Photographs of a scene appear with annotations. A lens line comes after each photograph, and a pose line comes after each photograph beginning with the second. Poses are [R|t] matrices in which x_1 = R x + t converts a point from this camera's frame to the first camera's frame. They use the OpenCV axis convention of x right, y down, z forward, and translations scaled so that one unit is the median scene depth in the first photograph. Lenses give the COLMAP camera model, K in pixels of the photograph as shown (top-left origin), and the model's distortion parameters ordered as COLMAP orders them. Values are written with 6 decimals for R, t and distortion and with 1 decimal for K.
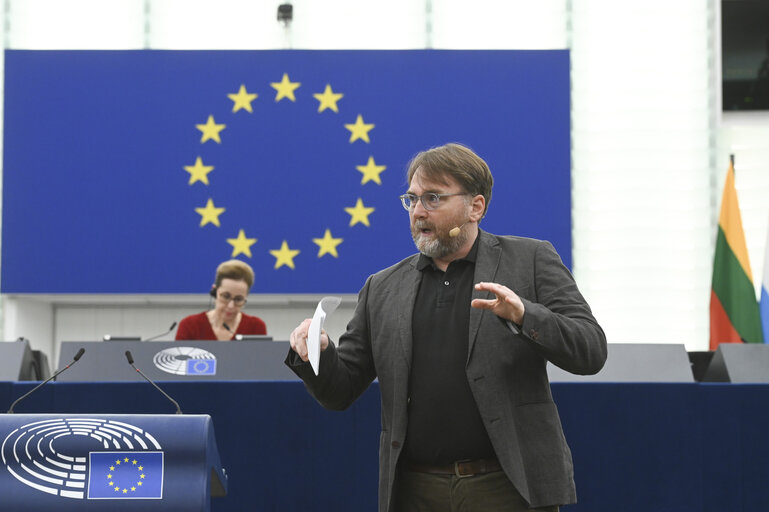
lens RADIAL K [[2292.5, 0, 384.5], [0, 2292.5, 256.0], [0, 0, 1]] dist [-0.038899, 0.511892]
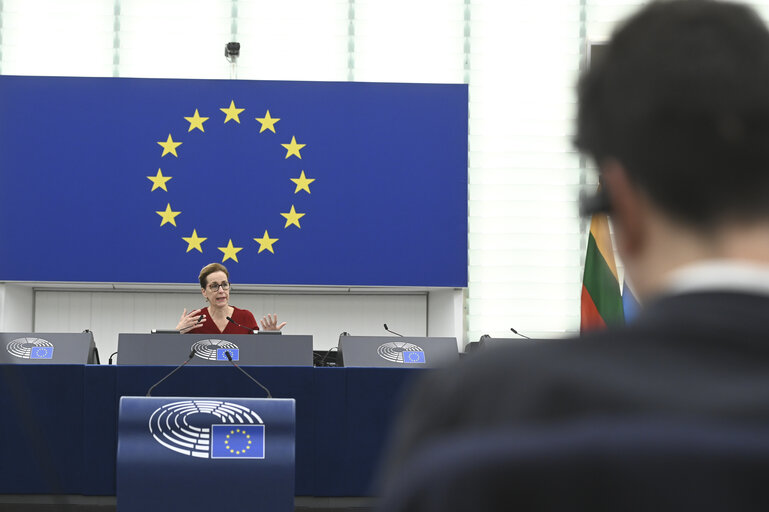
lens RADIAL K [[2035.1, 0, 384.5], [0, 2035.1, 256.0], [0, 0, 1]] dist [-0.061306, -0.498016]
pose [[0.997929, 0.012952, 0.063008, -0.101943], [-0.013591, 0.999860, 0.009725, -0.031697], [-0.062873, -0.010561, 0.997966, -0.252693]]
